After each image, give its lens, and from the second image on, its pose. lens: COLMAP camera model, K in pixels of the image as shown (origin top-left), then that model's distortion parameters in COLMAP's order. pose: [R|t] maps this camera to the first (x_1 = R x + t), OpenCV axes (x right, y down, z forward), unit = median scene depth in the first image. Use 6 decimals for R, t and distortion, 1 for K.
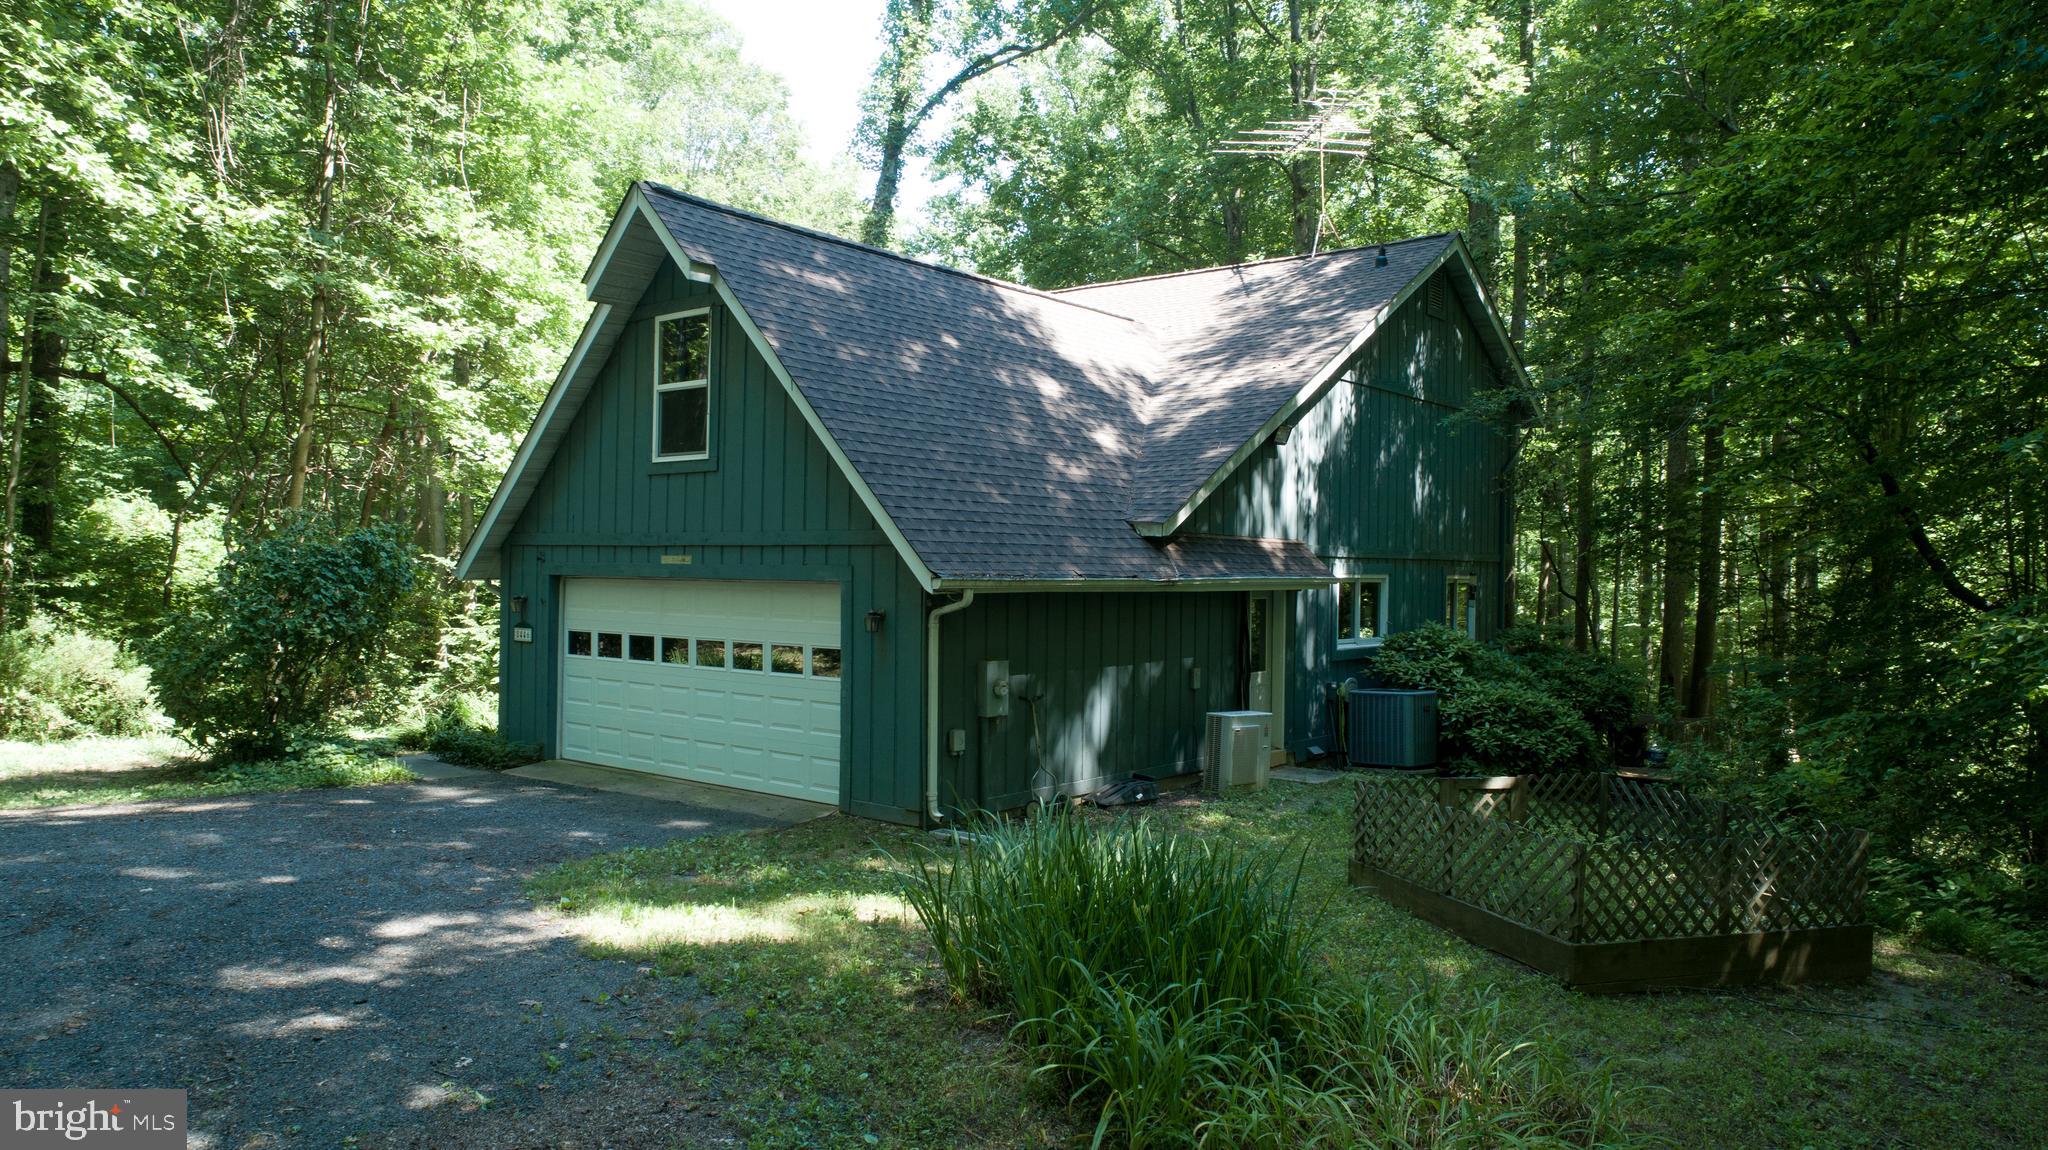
lens RADIAL K [[1366.1, 0, 1011.2], [0, 1366.1, 569.2], [0, 0, 1]] dist [-0.011813, 0.003797]
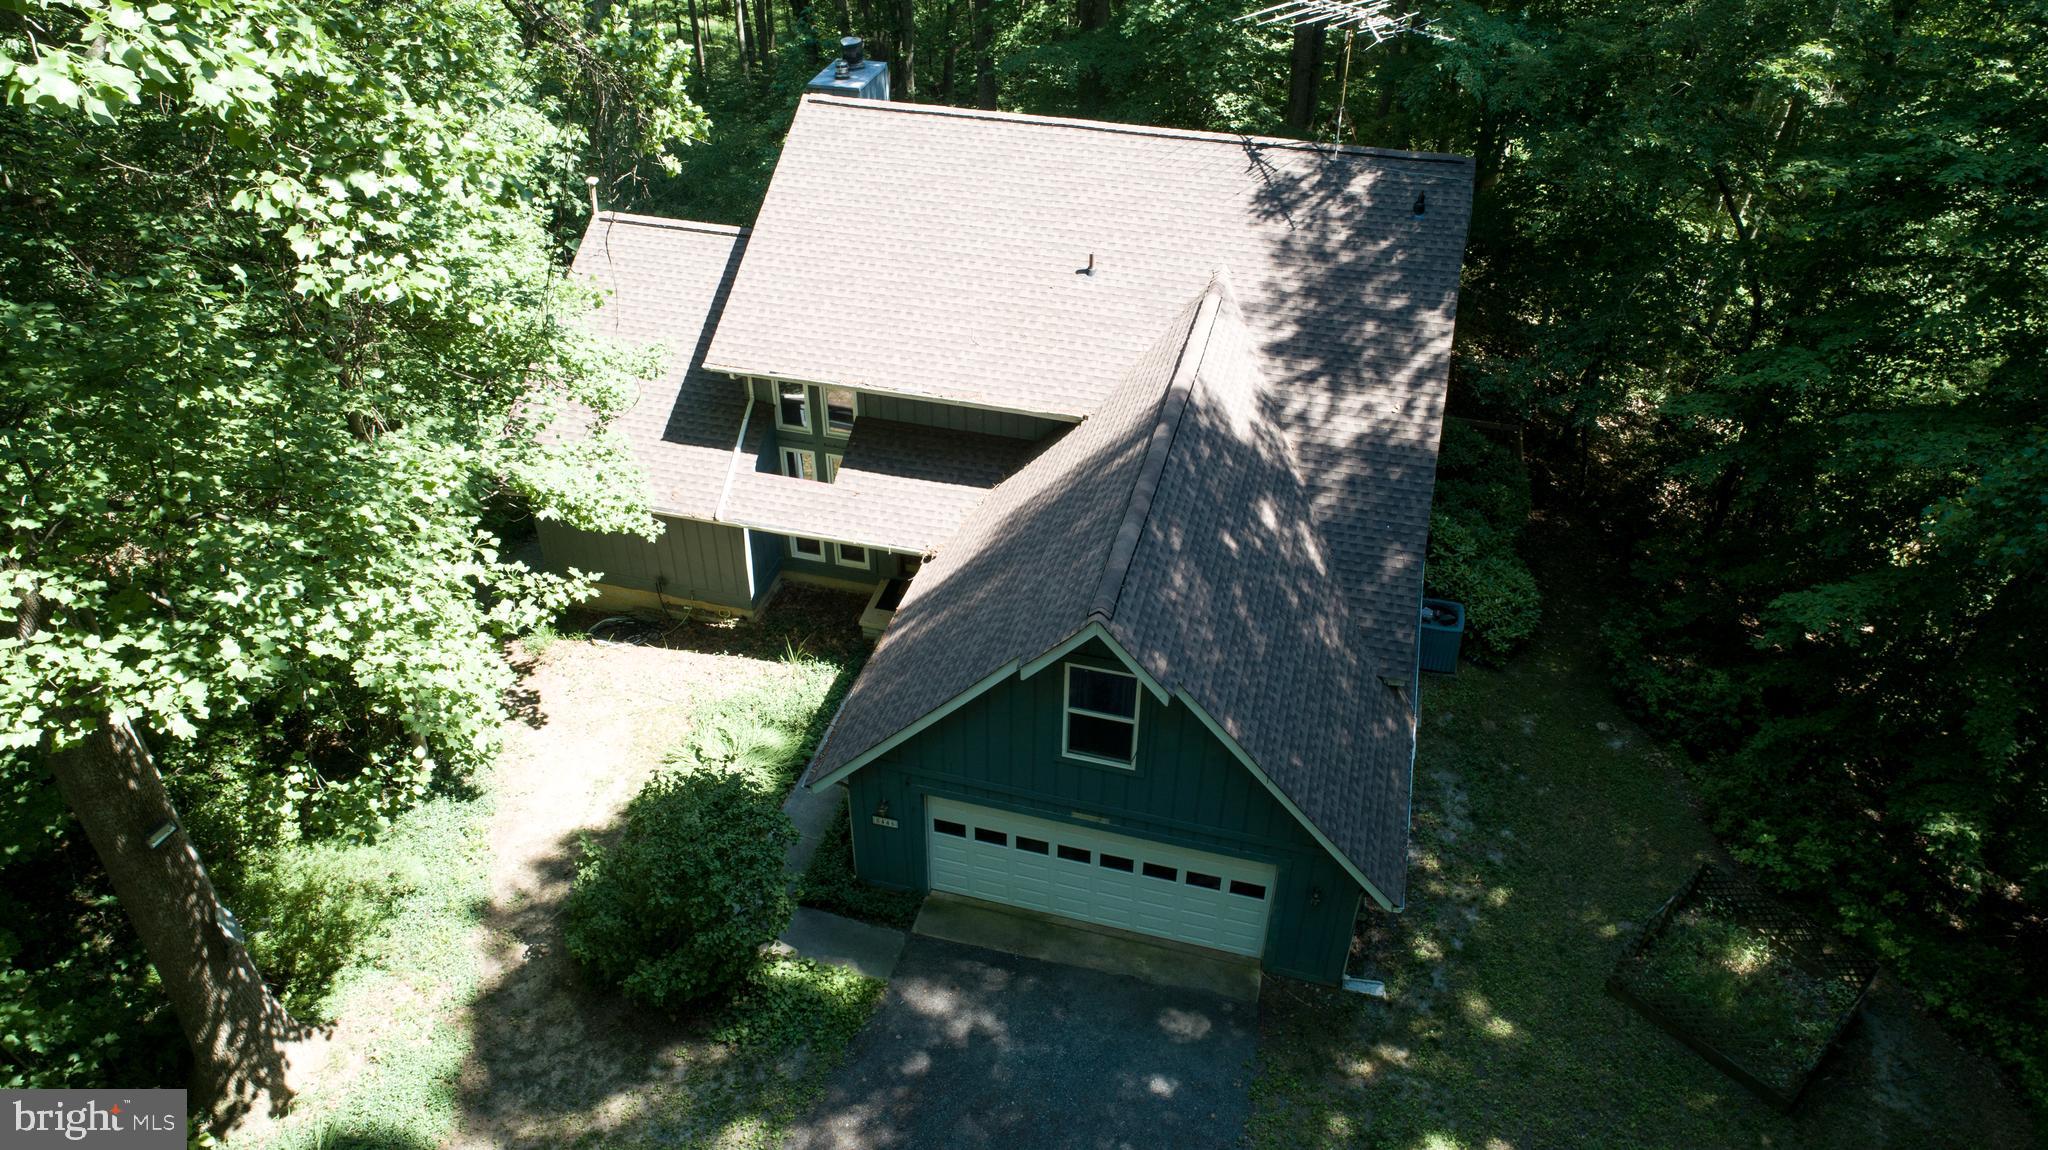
lens RADIAL K [[1350.9, 0, 1024.0], [0, 1350.9, 575.0], [0, 0, 1]] dist [-0.005344, 0.004793]
pose [[0.909941, -0.252240, 0.329216, -0.589557], [0.002421, 0.797008, 0.603964, -0.842085], [-0.414731, -0.548775, 0.725840, 0.227273]]
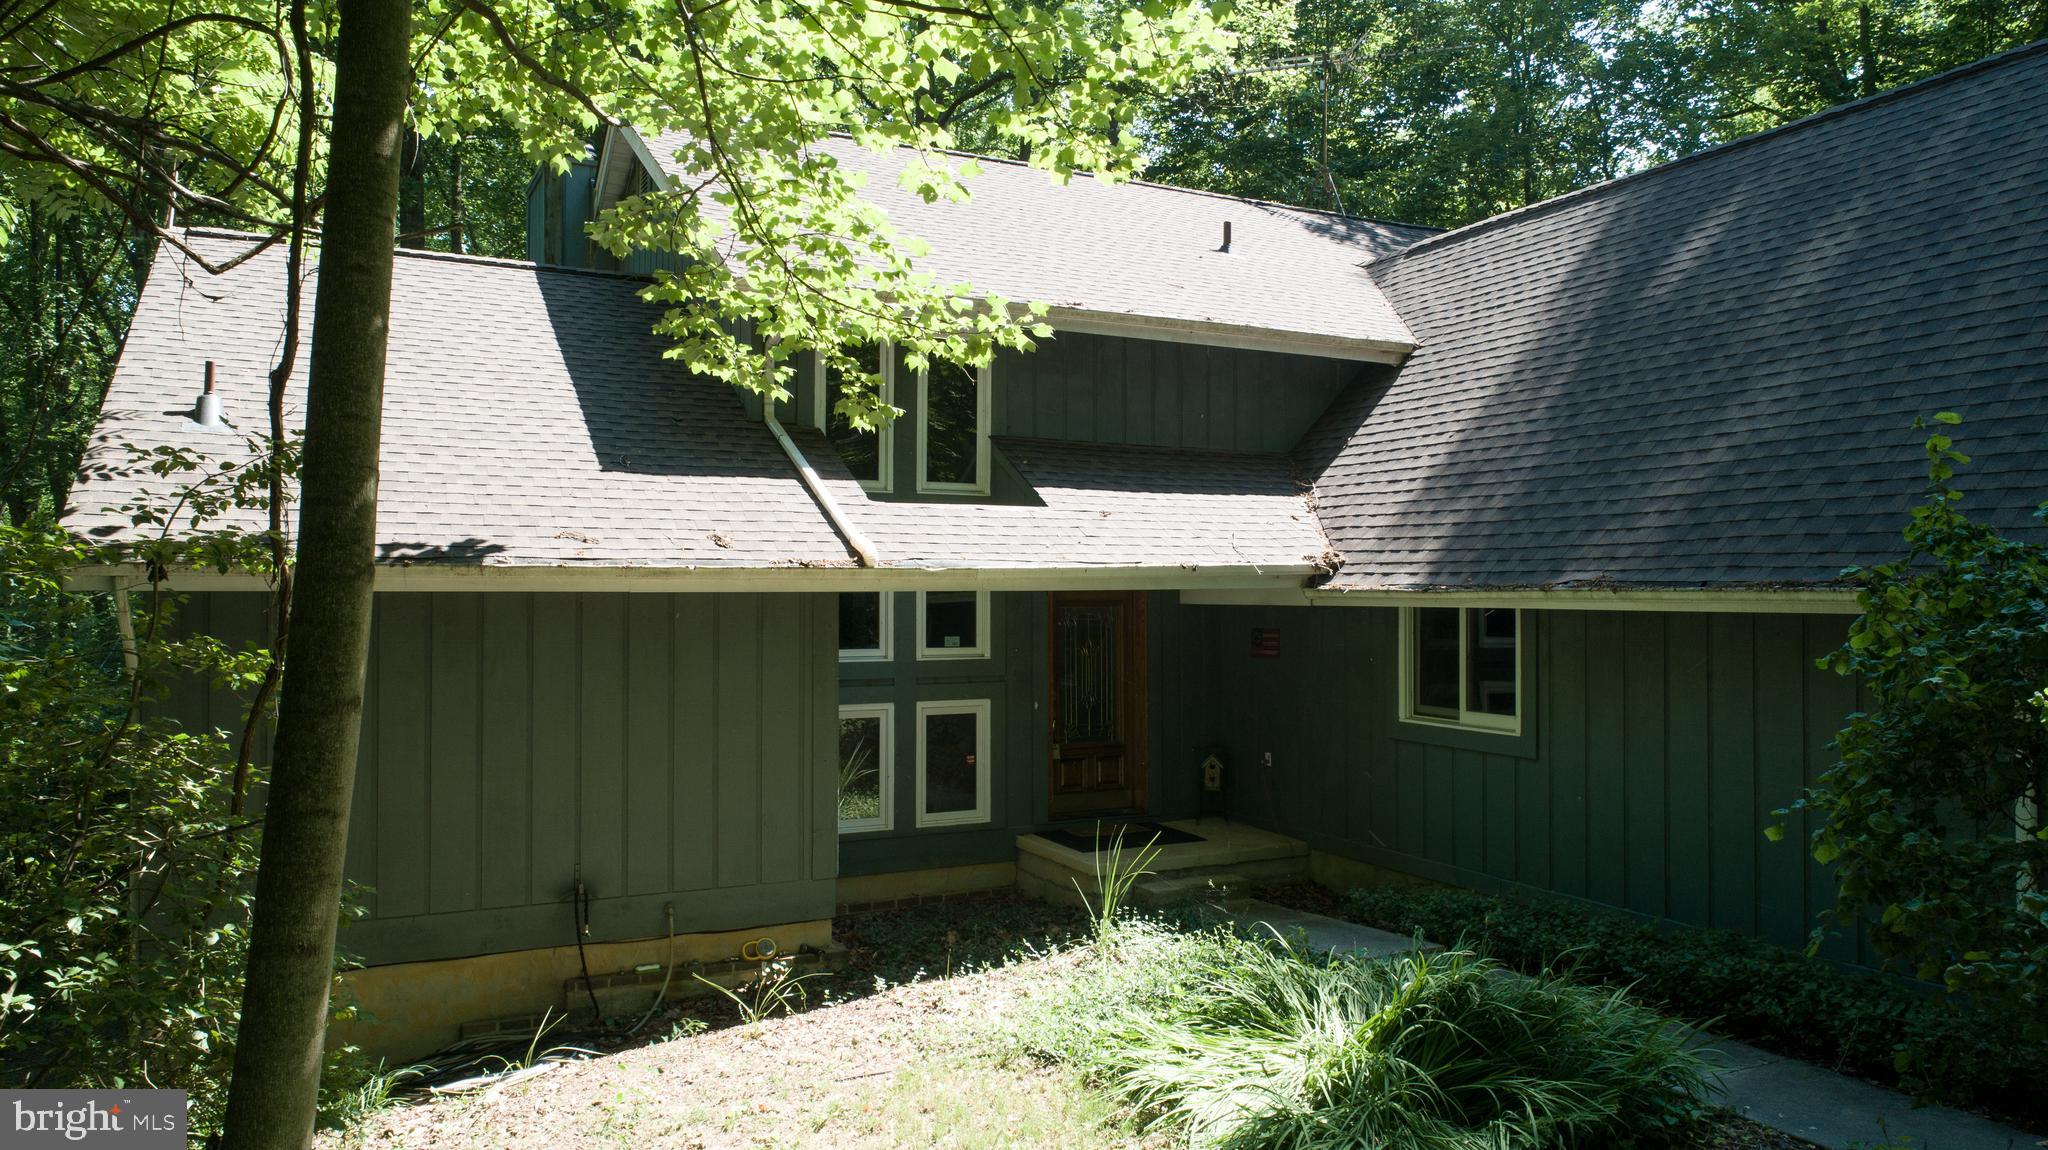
lens RADIAL K [[1366.1, 0, 1011.2], [0, 1366.1, 569.2], [0, 0, 1]] dist [-0.011813, 0.003797]
pose [[0.410092, 0.003995, 0.912035, -0.903294], [0.002469, 0.999982, -0.005491, -0.003174], [-0.912041, 0.004504, 0.410075, 1.162887]]
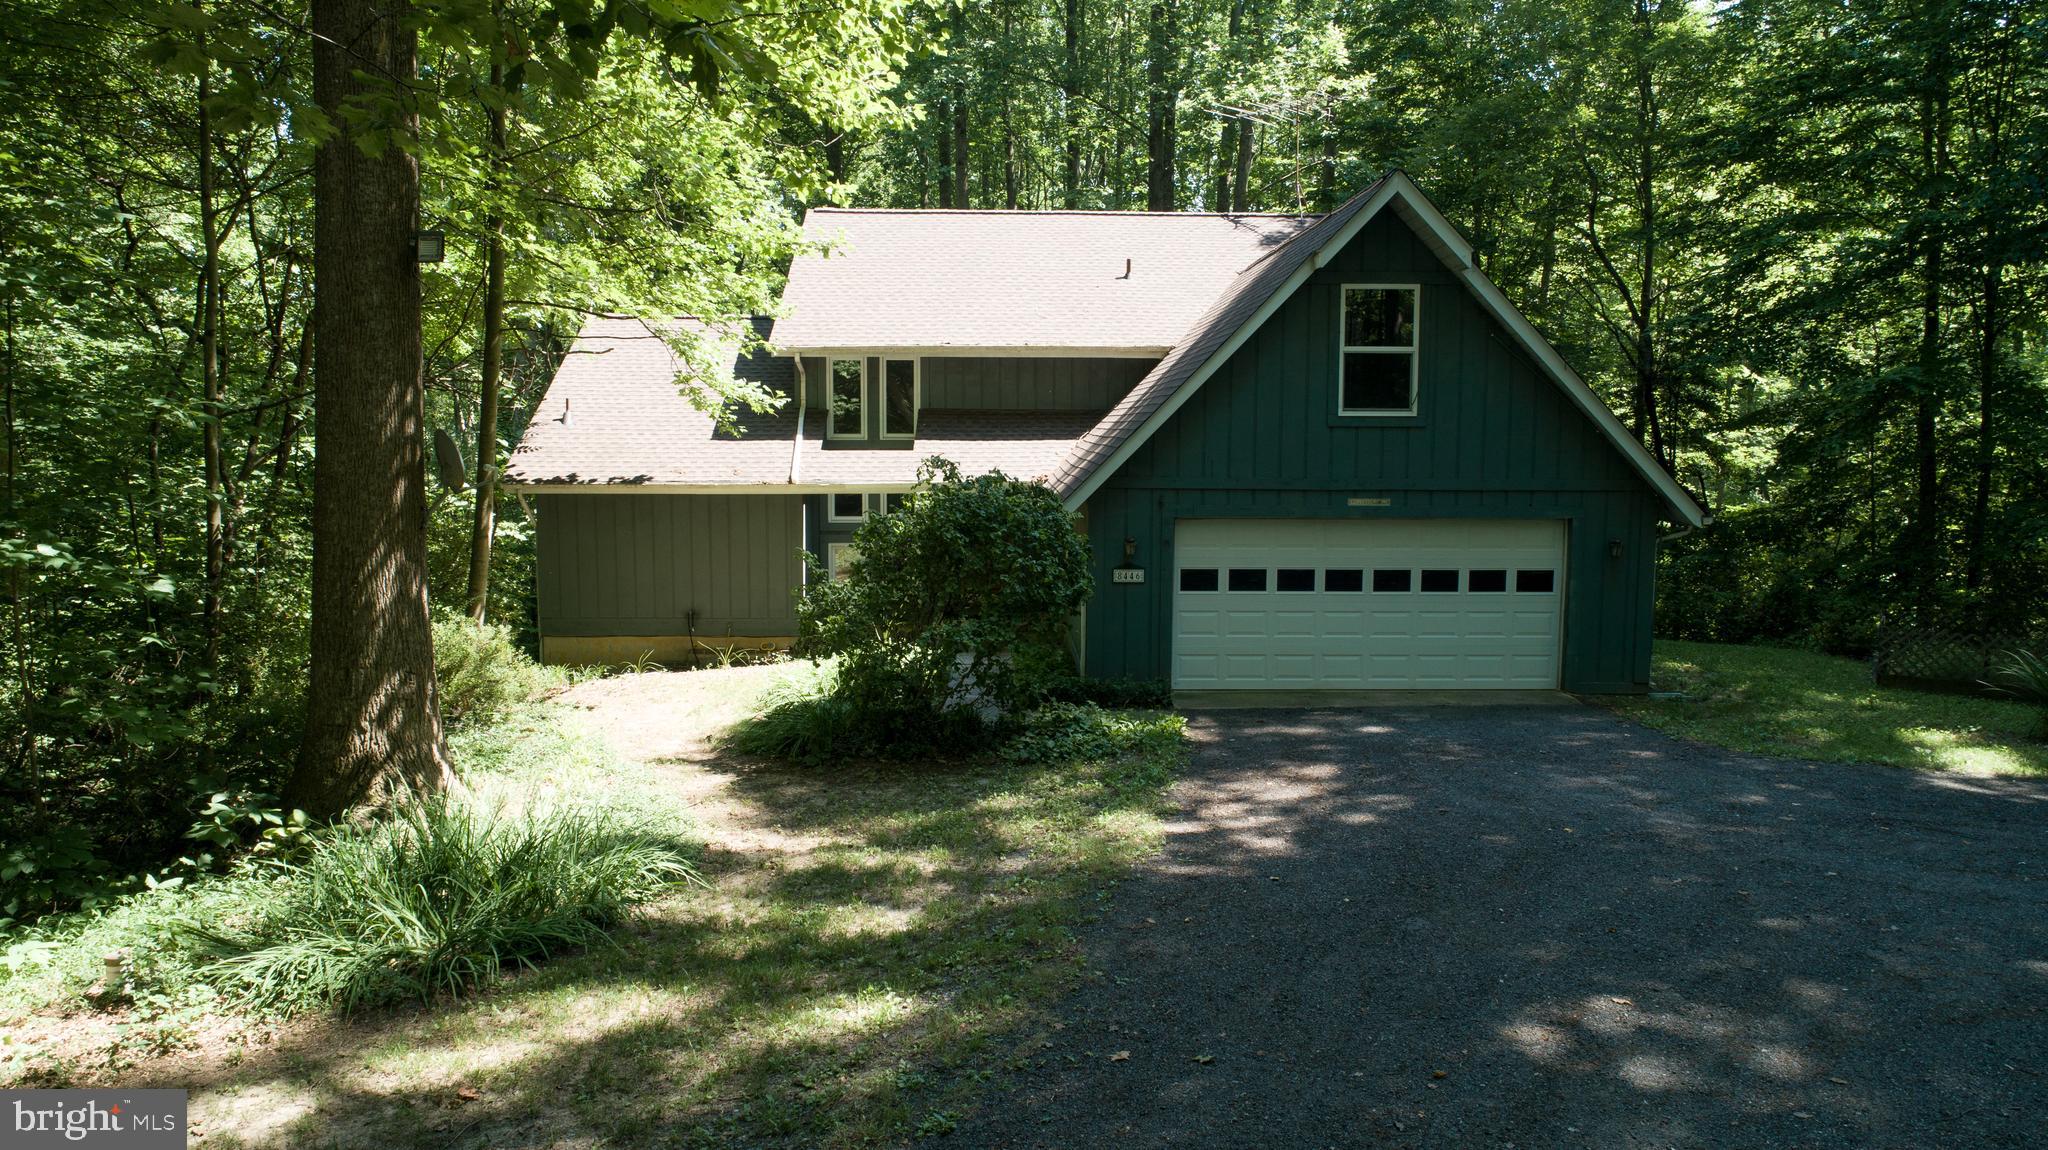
lens RADIAL K [[1366.1, 0, 1011.2], [0, 1366.1, 569.2], [0, 0, 1]] dist [-0.011813, 0.003797]
pose [[0.763233, -0.076899, 0.641531, -1.104540], [0.005555, 0.993637, 0.112496, -0.074411], [-0.646100, -0.082297, 0.758803, 0.286149]]
